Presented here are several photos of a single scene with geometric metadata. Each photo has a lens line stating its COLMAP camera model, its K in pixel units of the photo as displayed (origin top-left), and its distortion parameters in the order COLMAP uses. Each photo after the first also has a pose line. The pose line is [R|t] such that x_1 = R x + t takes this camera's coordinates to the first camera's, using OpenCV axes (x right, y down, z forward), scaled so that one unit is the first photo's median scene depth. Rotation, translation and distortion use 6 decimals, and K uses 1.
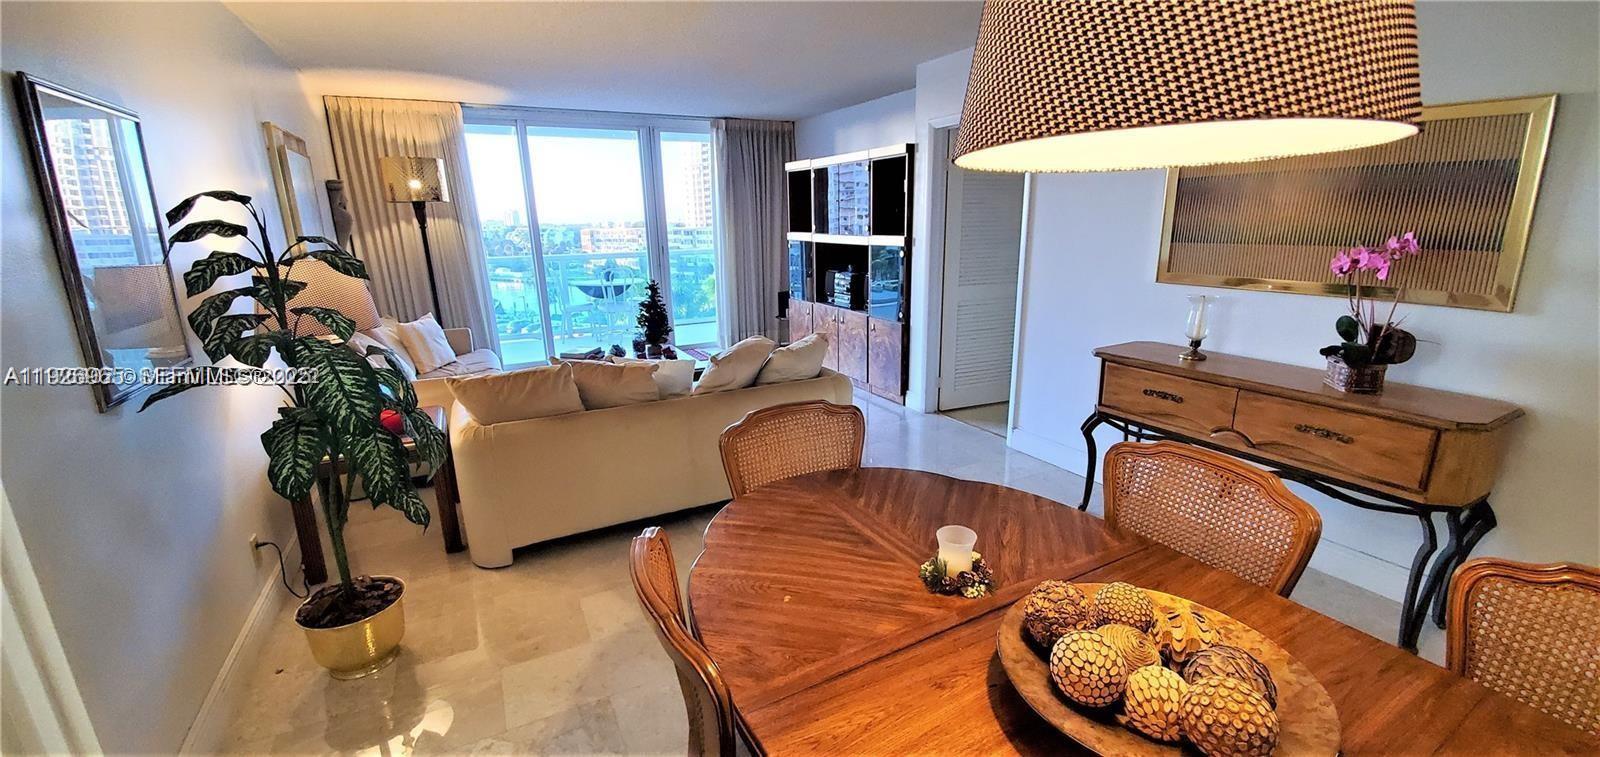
lens RADIAL K [[642.0, 0, 800.0], [0, 642.0, 378.5], [0, 0, 1]] dist [-0.002813, -0.000528]
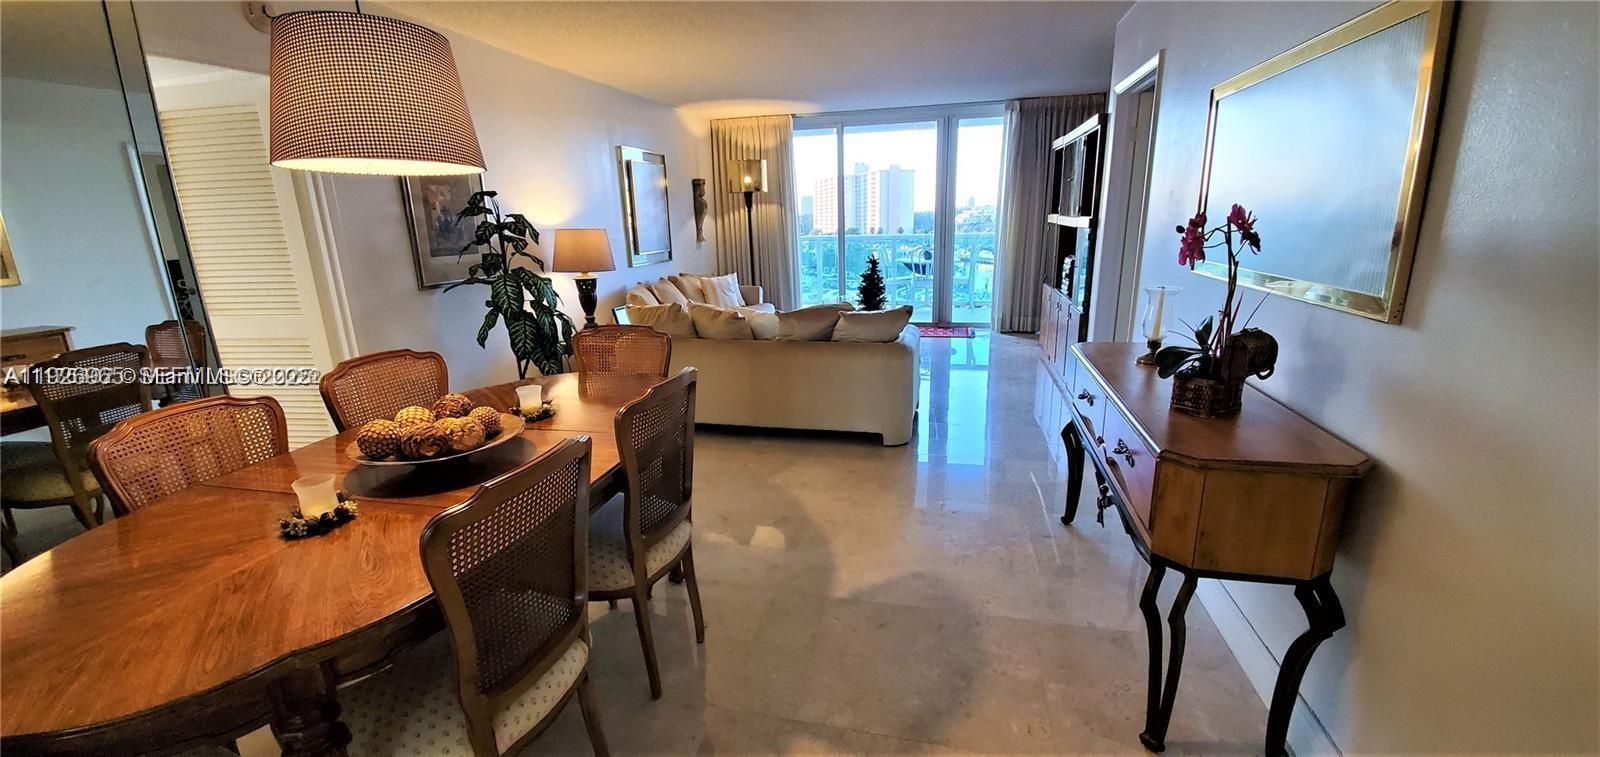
lens RADIAL K [[642.0, 0, 800.0], [0, 642.0, 378.5], [0, 0, 1]] dist [-0.002813, -0.000528]
pose [[0.742272, 0.161195, -0.650422, 0.395572], [-0.146706, 0.986180, 0.076983, -0.004374], [0.653843, 0.038278, 0.755662, 0.045916]]
